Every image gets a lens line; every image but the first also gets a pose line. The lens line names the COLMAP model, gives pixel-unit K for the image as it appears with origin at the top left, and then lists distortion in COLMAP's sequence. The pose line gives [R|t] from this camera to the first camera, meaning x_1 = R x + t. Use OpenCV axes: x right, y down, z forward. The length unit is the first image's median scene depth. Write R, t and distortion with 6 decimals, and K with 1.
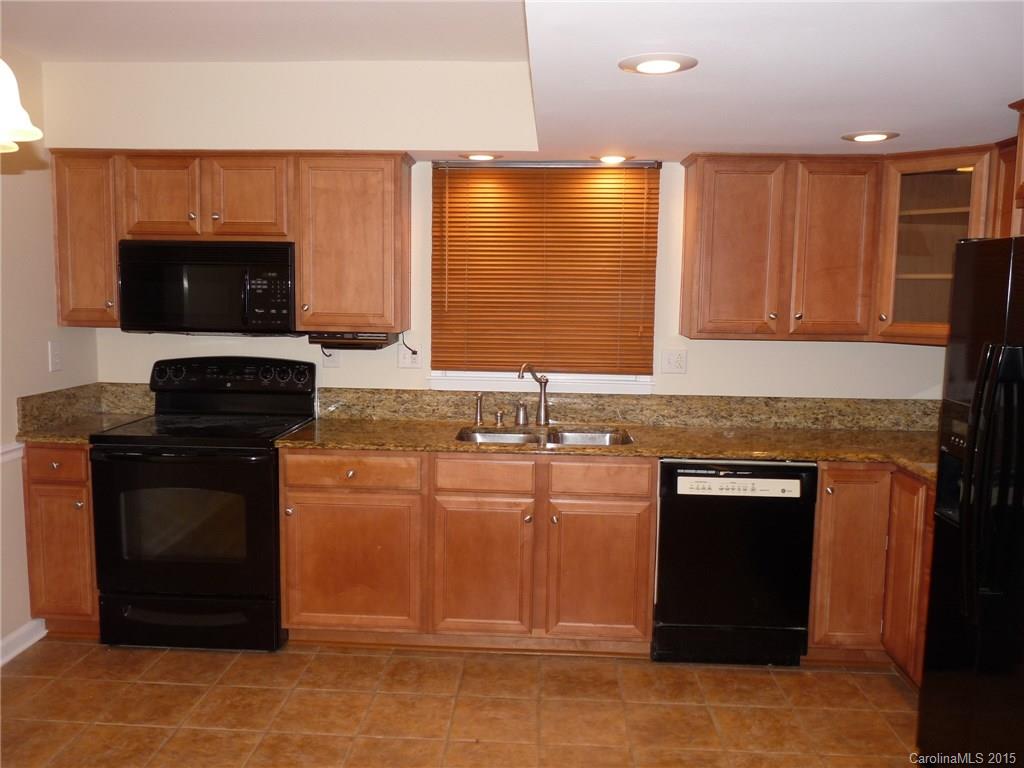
lens RADIAL K [[813.7, 0, 511.9], [0, 813.7, 386.9], [0, 0, 1]] dist [-0.009927, -0.001410]
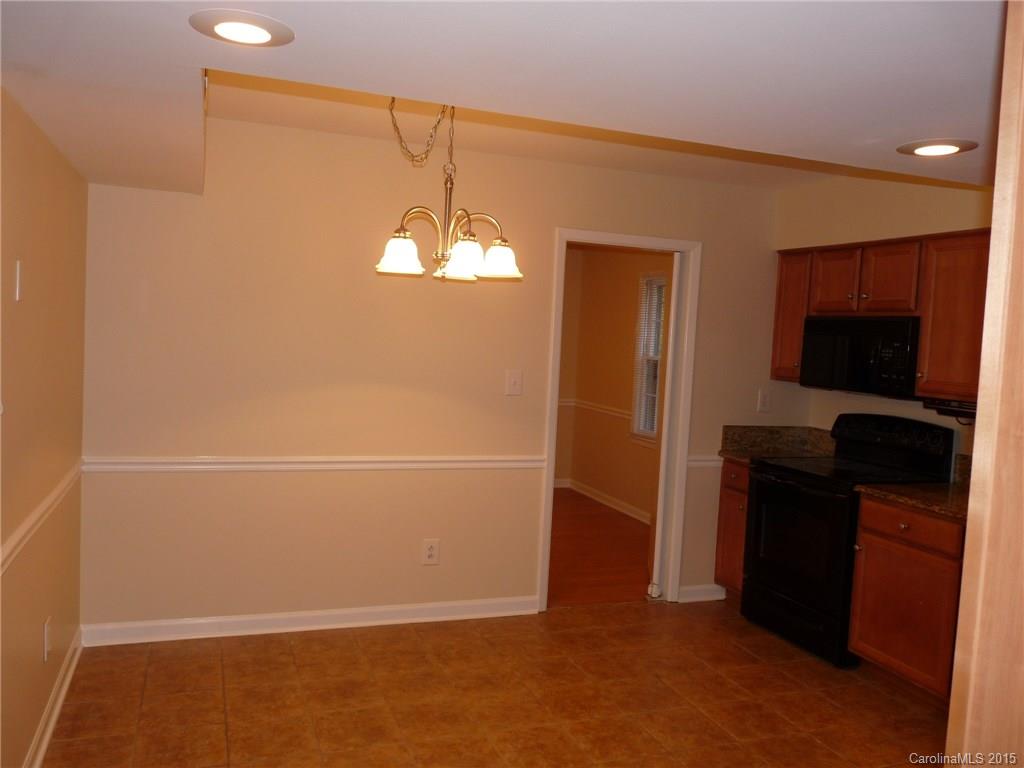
lens RADIAL K [[813.7, 0, 511.9], [0, 813.7, 382.5], [0, 0, 1]] dist [-0.009927, -0.001410]
pose [[0.412450, 0.061647, -0.908892, 0.524719], [-0.144711, 0.989473, 0.001443, -0.009494], [0.899413, 0.130931, 0.417029, 0.046914]]
